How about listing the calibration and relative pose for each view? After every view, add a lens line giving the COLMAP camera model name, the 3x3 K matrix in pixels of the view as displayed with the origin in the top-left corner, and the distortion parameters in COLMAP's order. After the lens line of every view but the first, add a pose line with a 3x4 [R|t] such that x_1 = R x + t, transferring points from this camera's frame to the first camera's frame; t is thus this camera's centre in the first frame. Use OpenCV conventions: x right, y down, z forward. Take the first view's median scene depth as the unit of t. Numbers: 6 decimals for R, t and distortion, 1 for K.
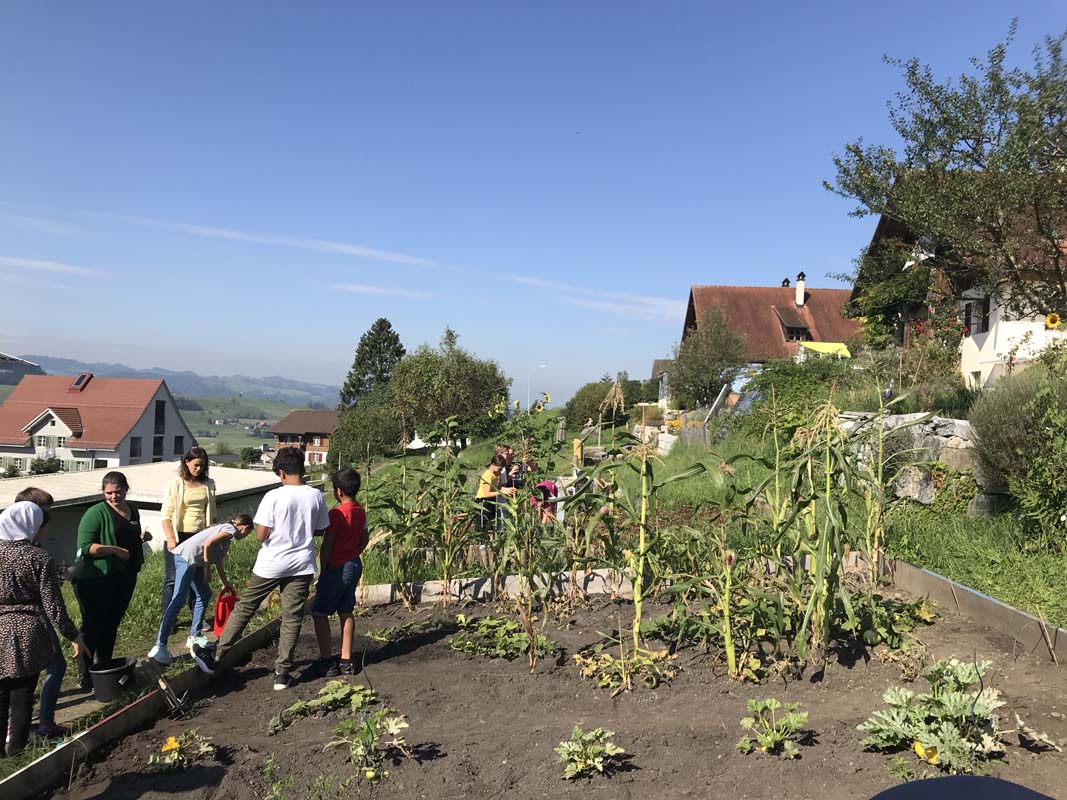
lens RADIAL K [[811.7, 0, 533.5], [0, 811.7, 400.0], [0, 0, 1]] dist [0.002215, -0.056040]
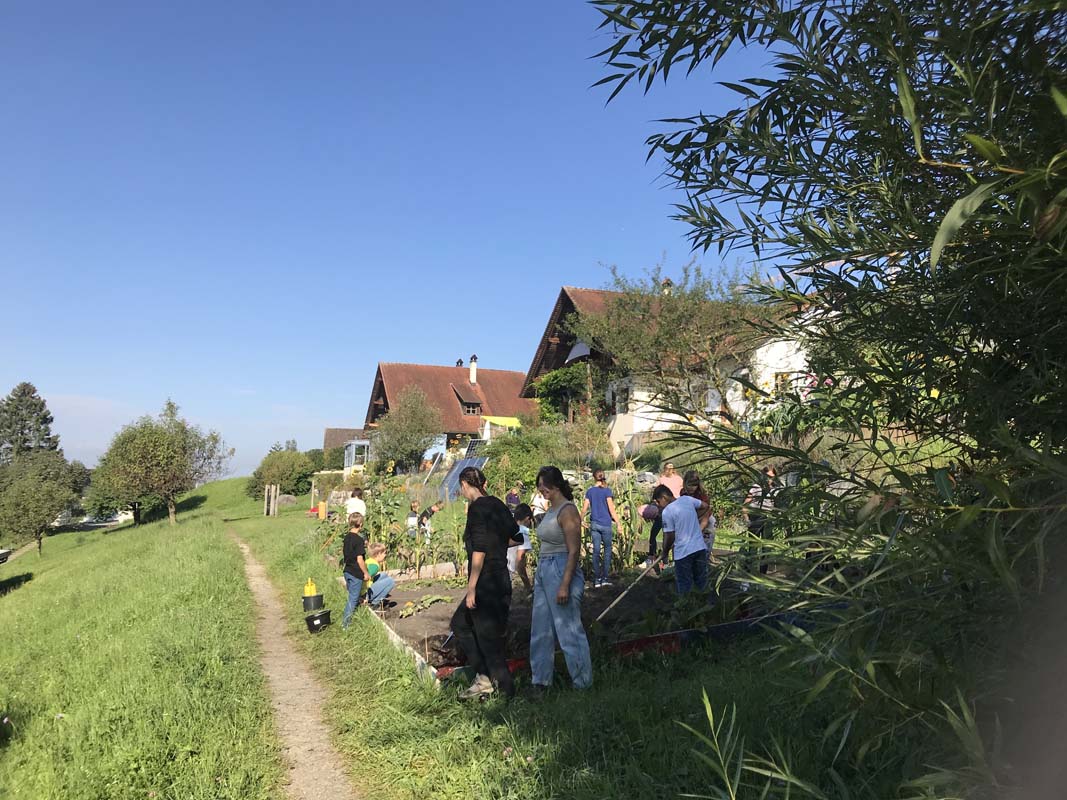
lens RADIAL K [[811.7, 0, 533.5], [0, 811.7, 400.0], [0, 0, 1]] dist [0.002215, -0.056040]
pose [[0.911350, 0.017192, 0.411274, -0.068545], [0.017243, 0.996656, -0.079871, 0.001225], [-0.411272, 0.079882, 0.908006, -0.086066]]
